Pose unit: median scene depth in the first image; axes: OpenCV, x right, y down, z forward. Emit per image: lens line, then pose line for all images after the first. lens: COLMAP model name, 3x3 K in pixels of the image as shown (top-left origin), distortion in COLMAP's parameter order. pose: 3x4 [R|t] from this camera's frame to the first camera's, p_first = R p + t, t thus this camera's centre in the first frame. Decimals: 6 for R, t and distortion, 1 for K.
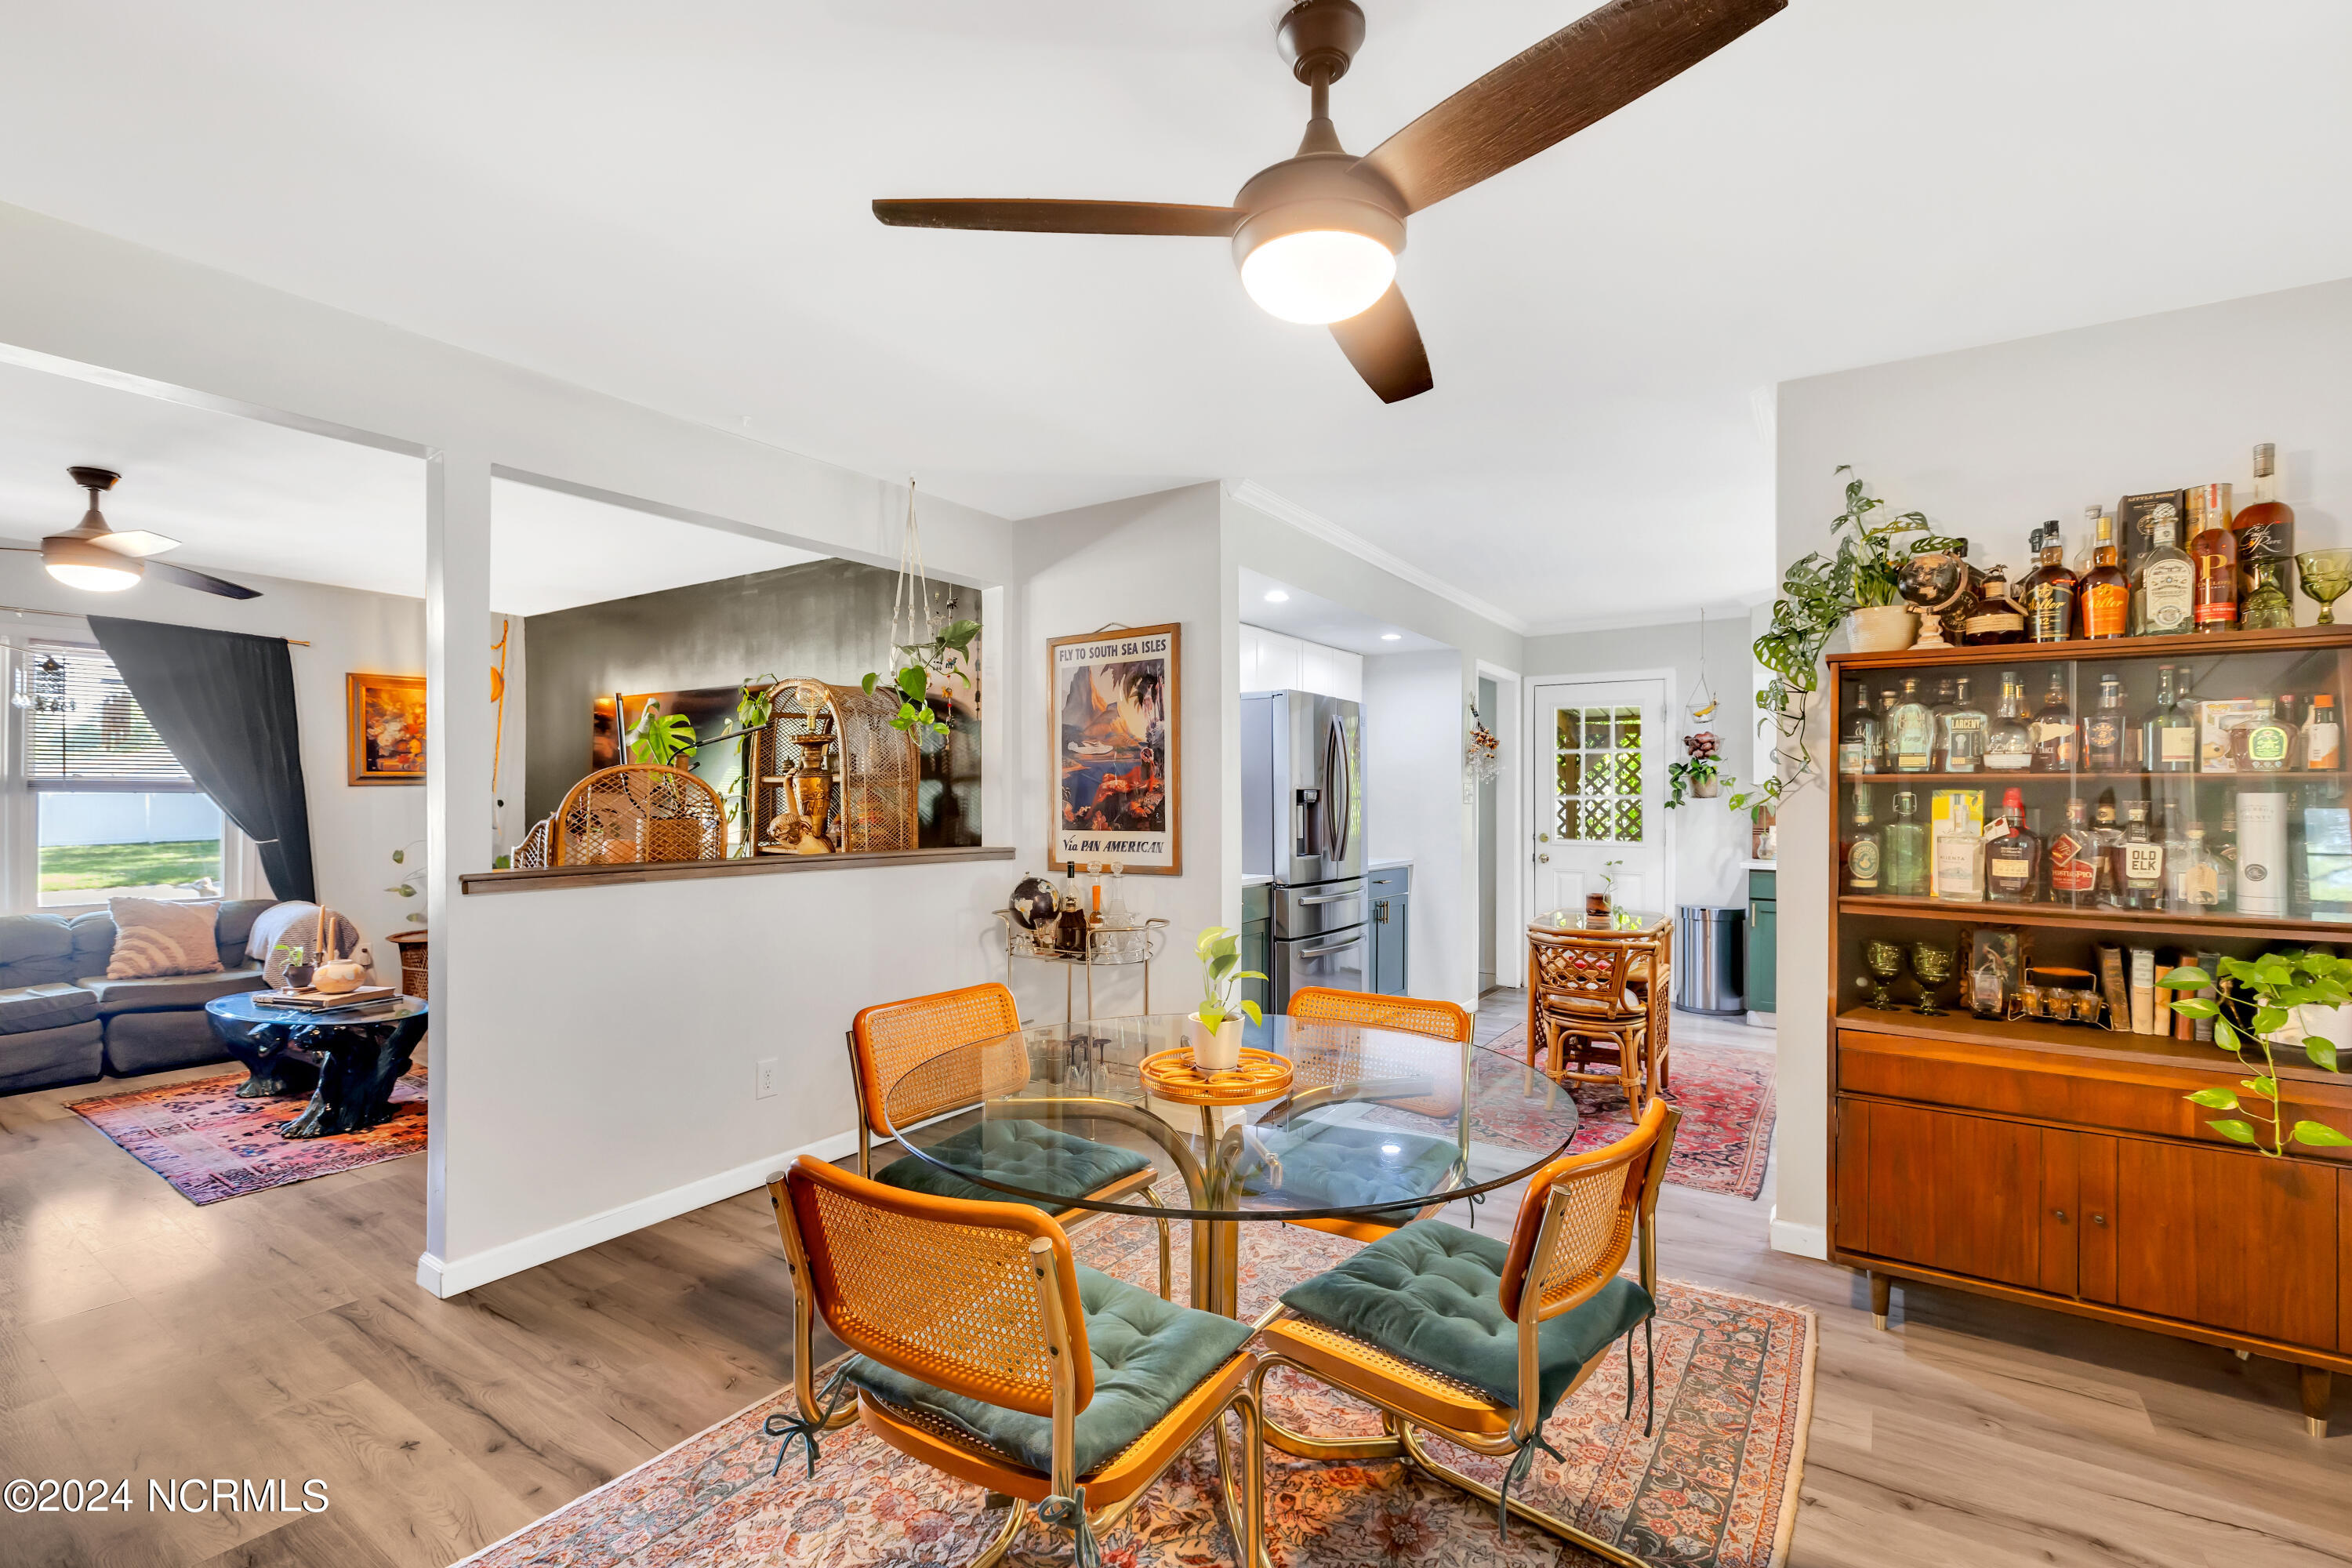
lens RADIAL K [[1046.6, 0, 1176.7], [0, 1046.6, 791.7], [0, 0, 1]] dist [-0.004100, 0.000279]
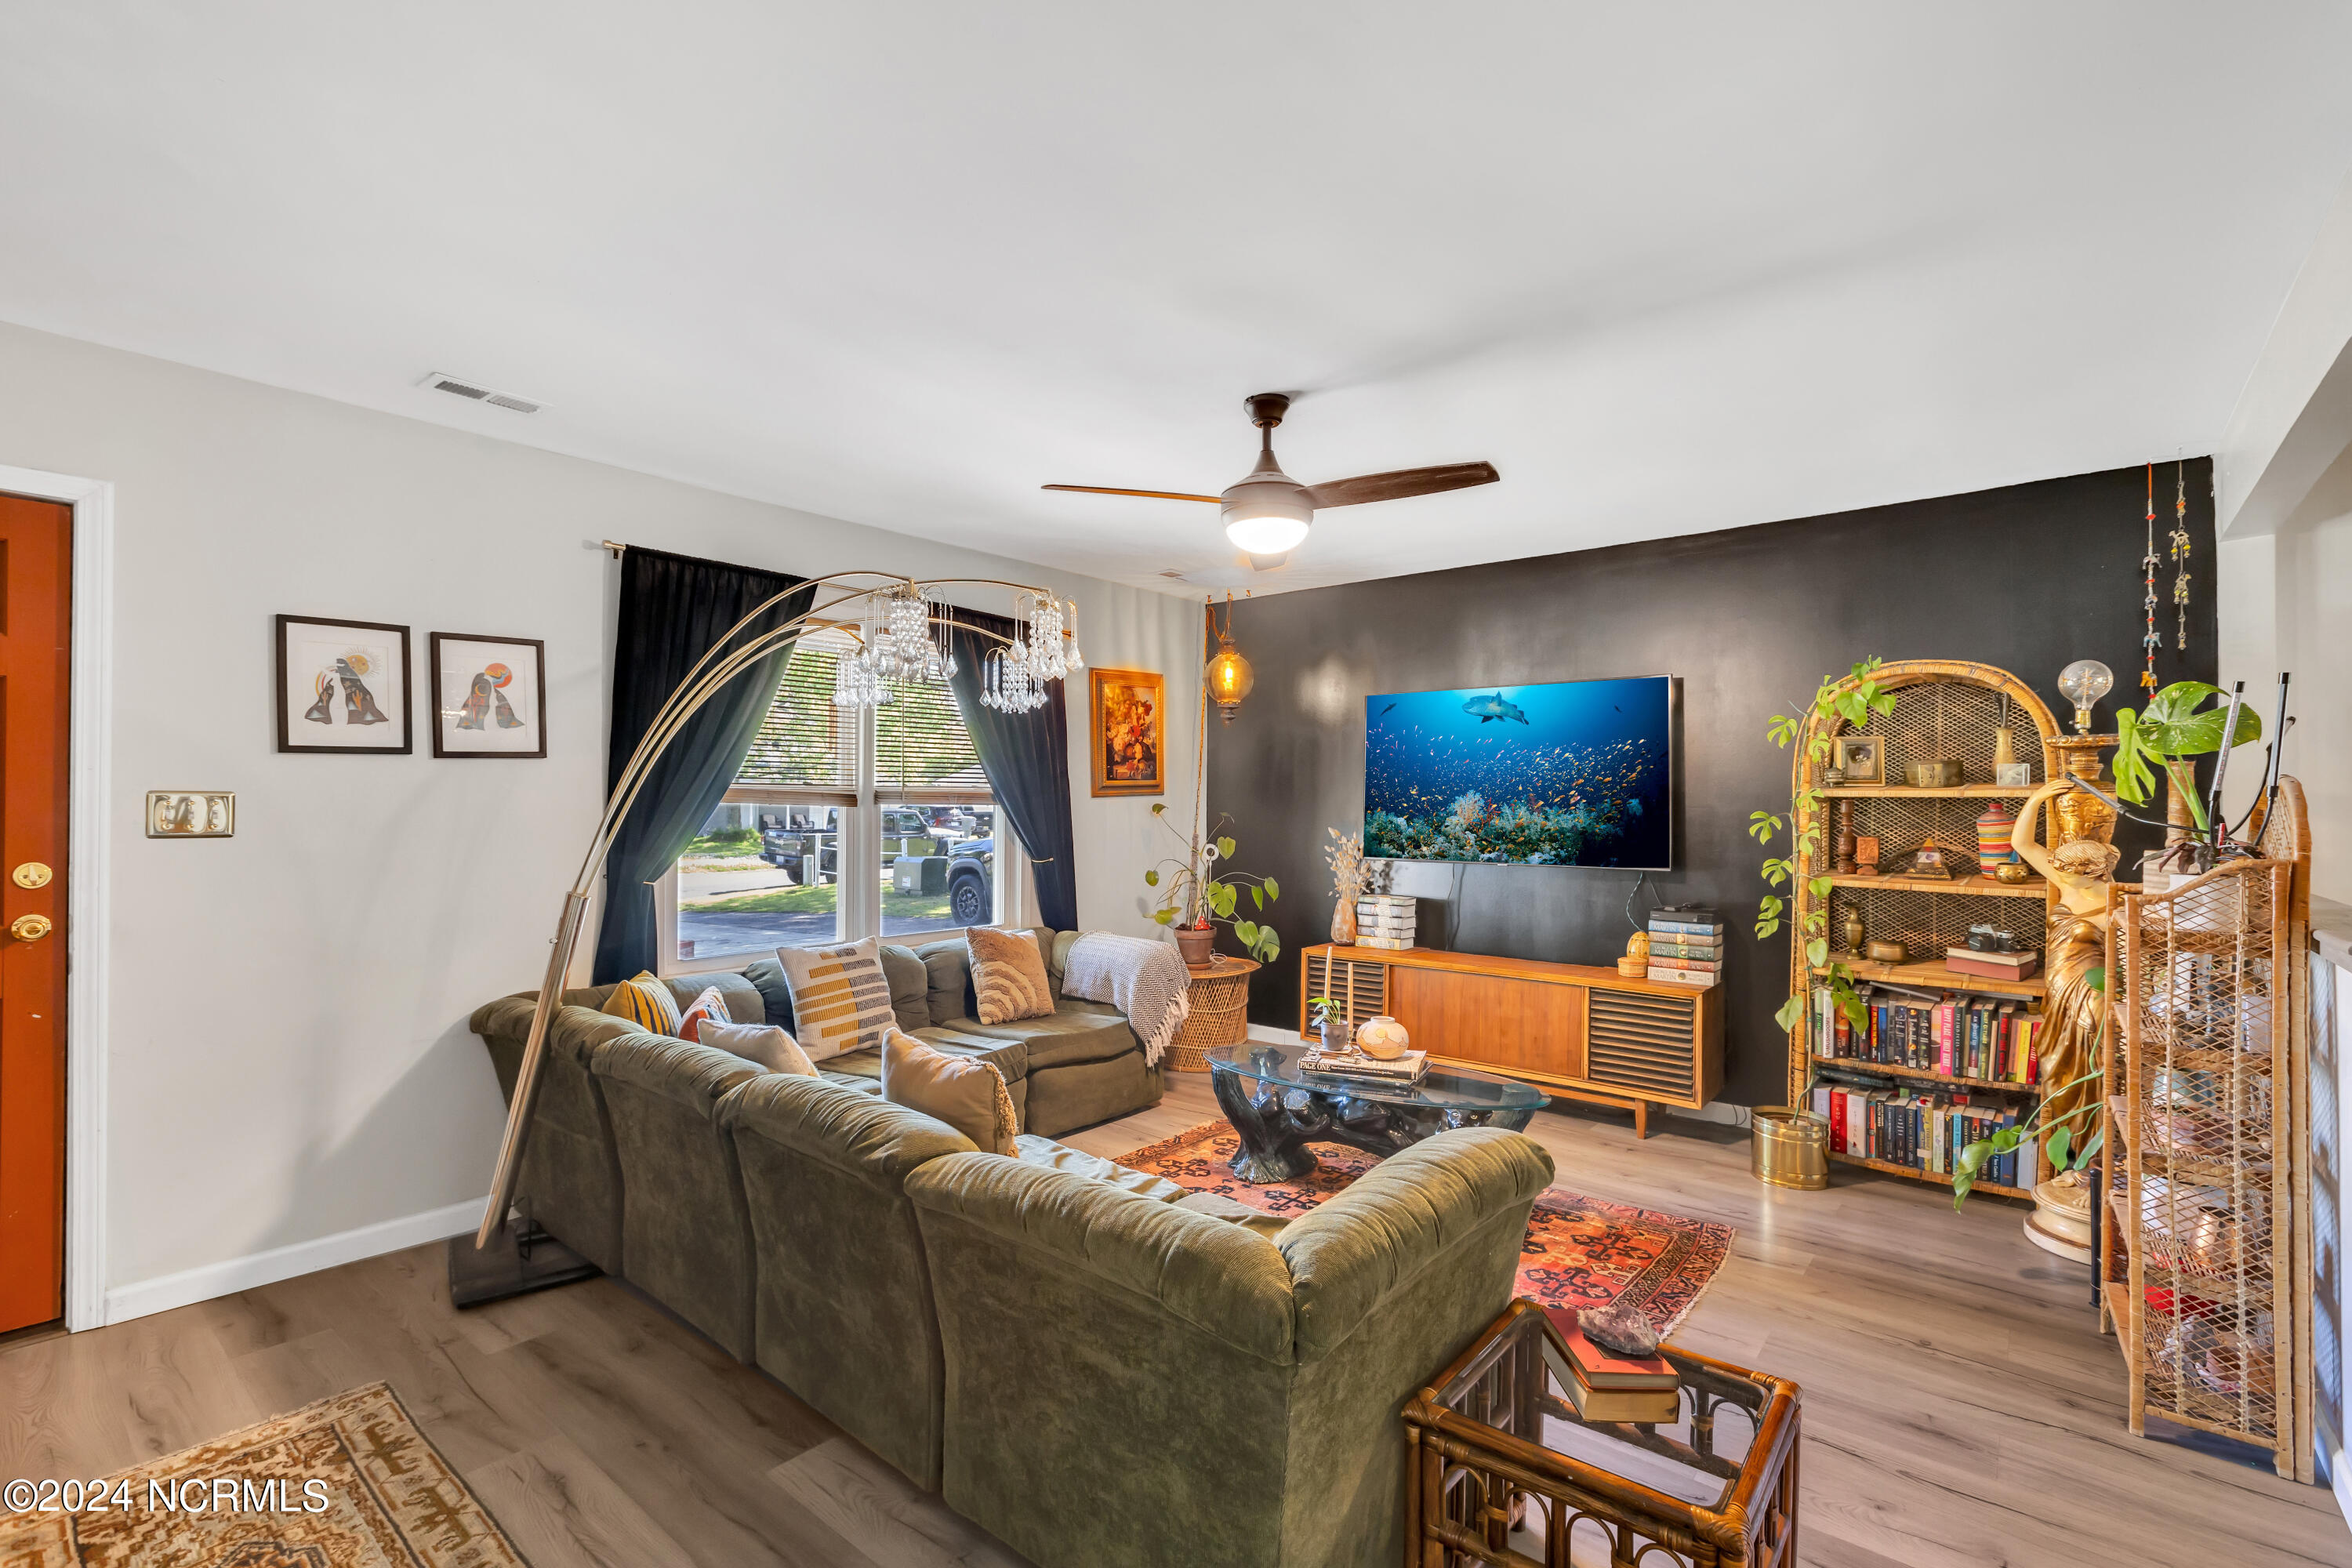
lens RADIAL K [[1046.6, 0, 1176.7], [0, 1046.6, 791.7], [0, 0, 1]] dist [-0.004100, 0.000279]
pose [[0.995010, 0.002107, -0.099755, -0.762845], [-0.002422, 0.999992, -0.003043, -0.008337], [0.099748, 0.003269, 0.995007, 0.158296]]
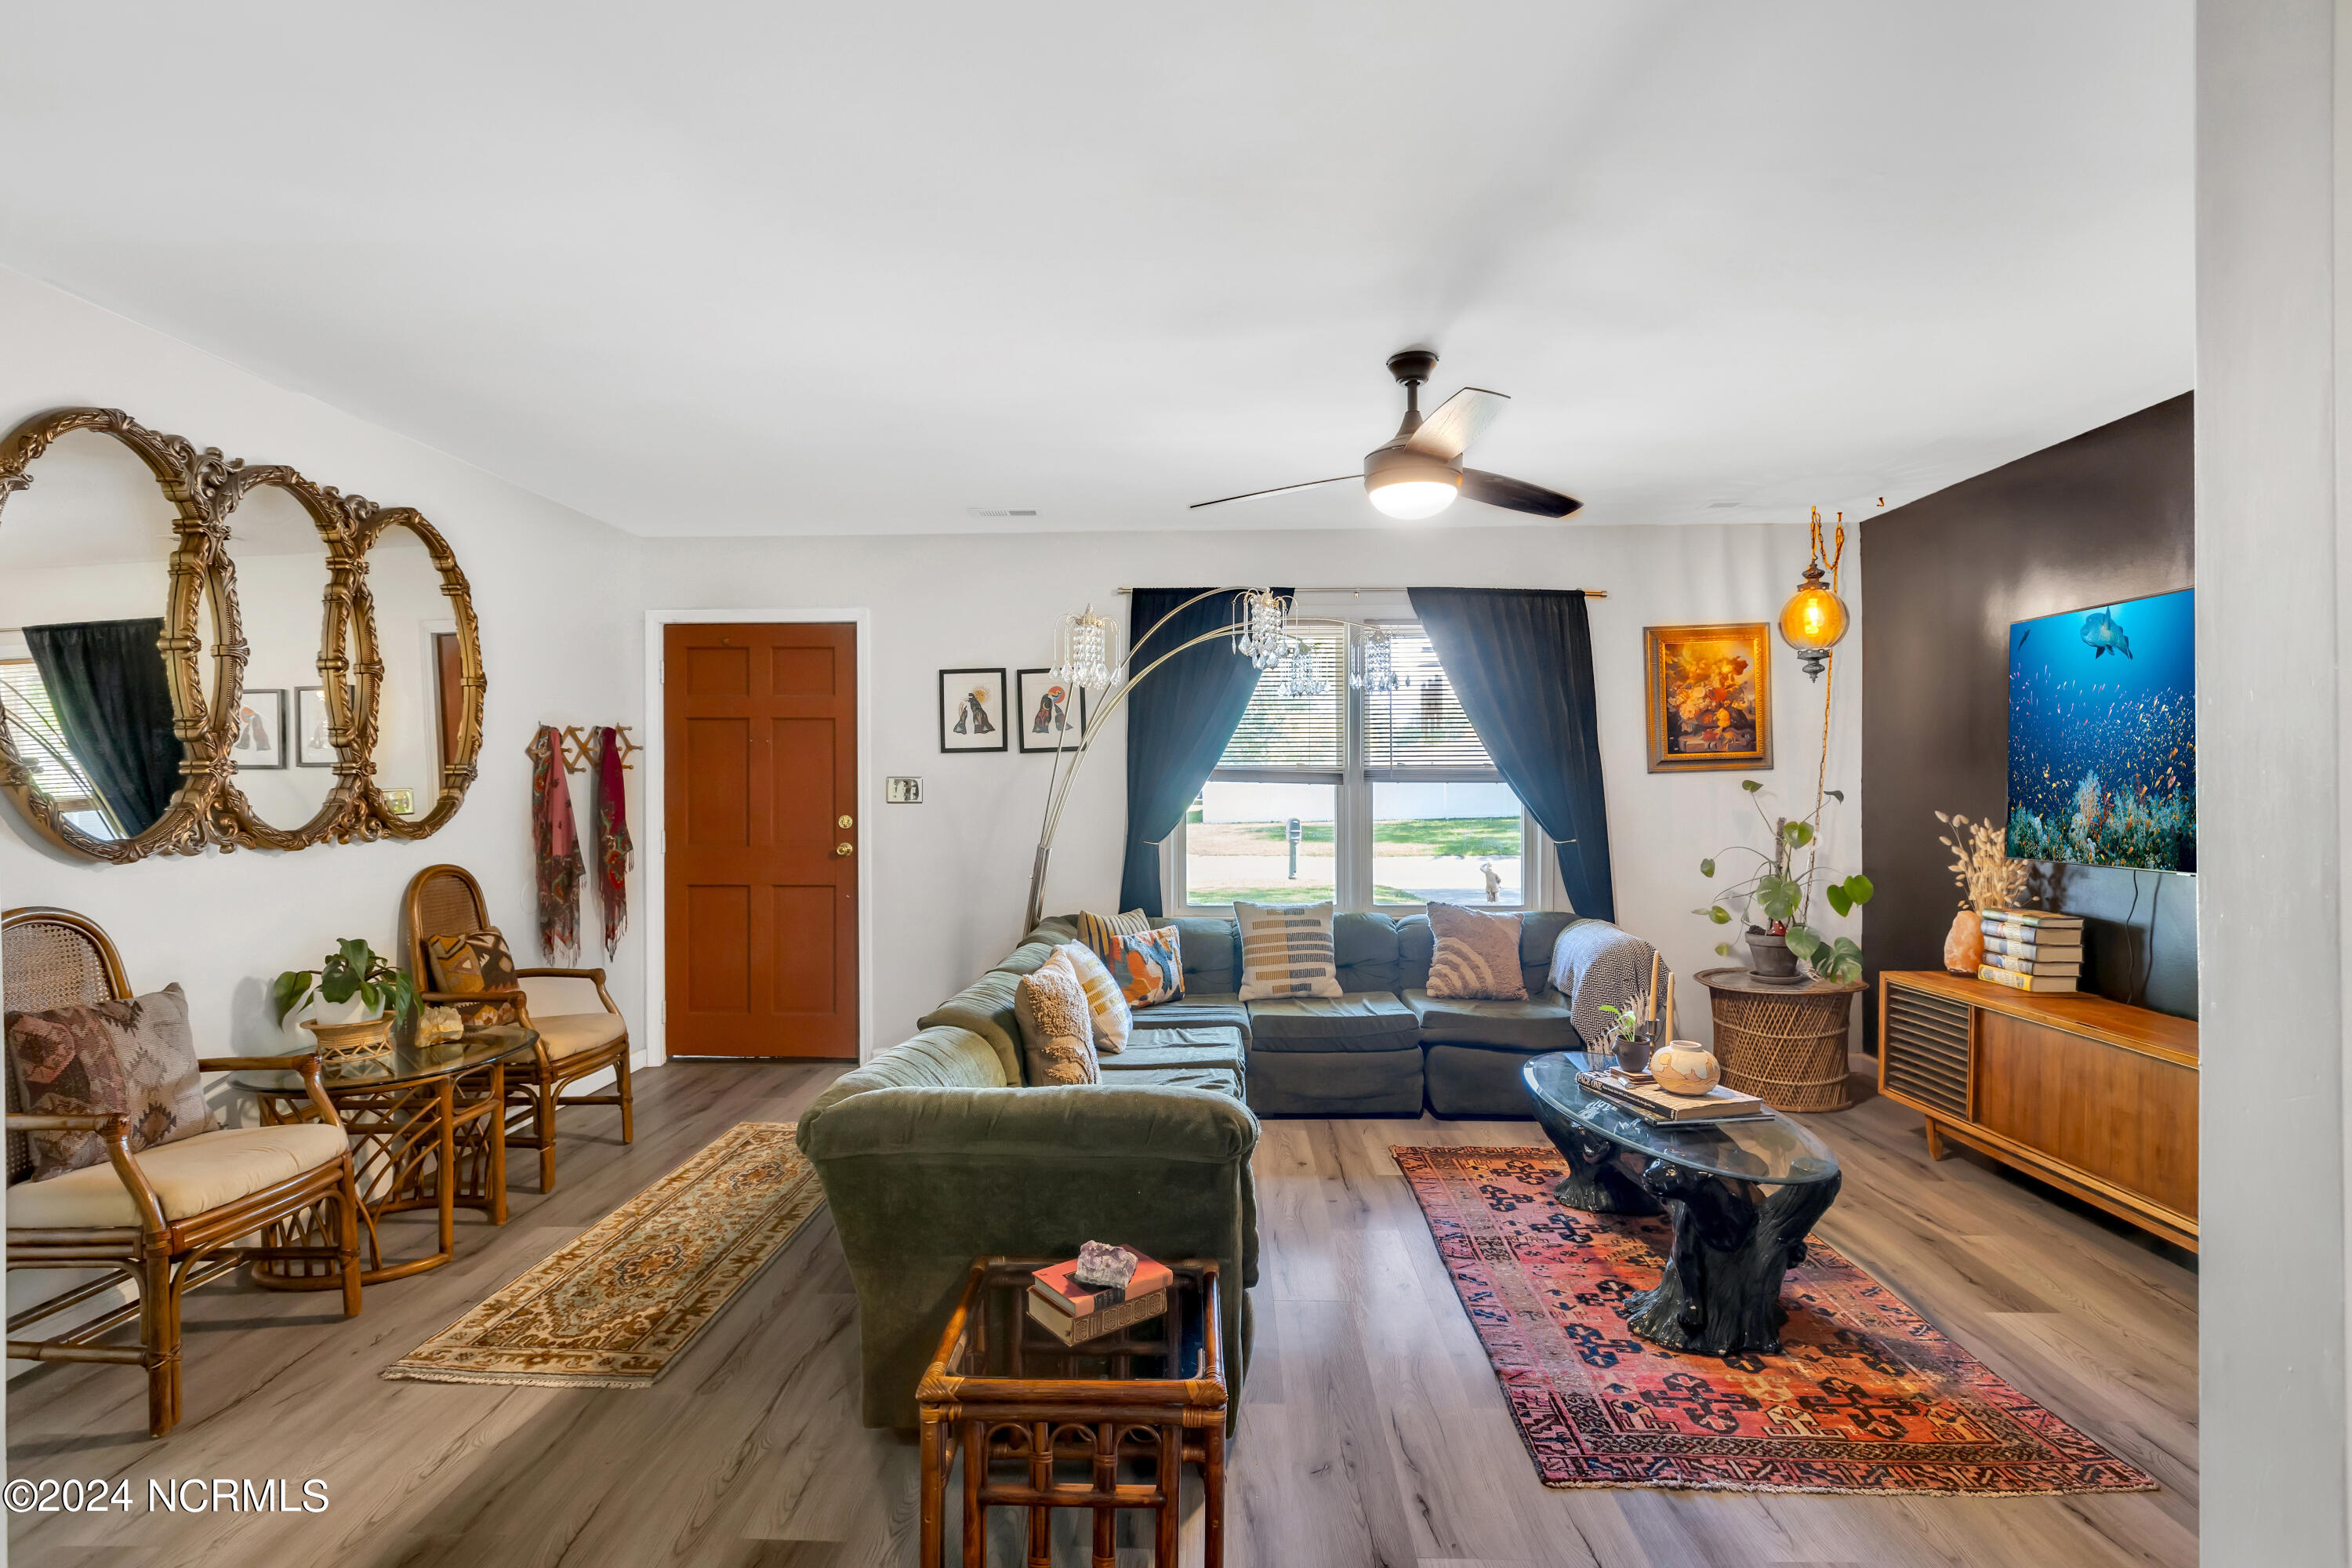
lens RADIAL K [[1118.8, 0, 1188.0], [0, 1118.8, 788.4], [0, 0, 1]] dist [-0.004812, -0.000015]
pose [[0.537579, 0.002093, -0.843211, -0.332056], [0.009016, 0.999925, 0.008230, -0.004367], [0.843165, -0.012027, 0.537520, 0.318678]]
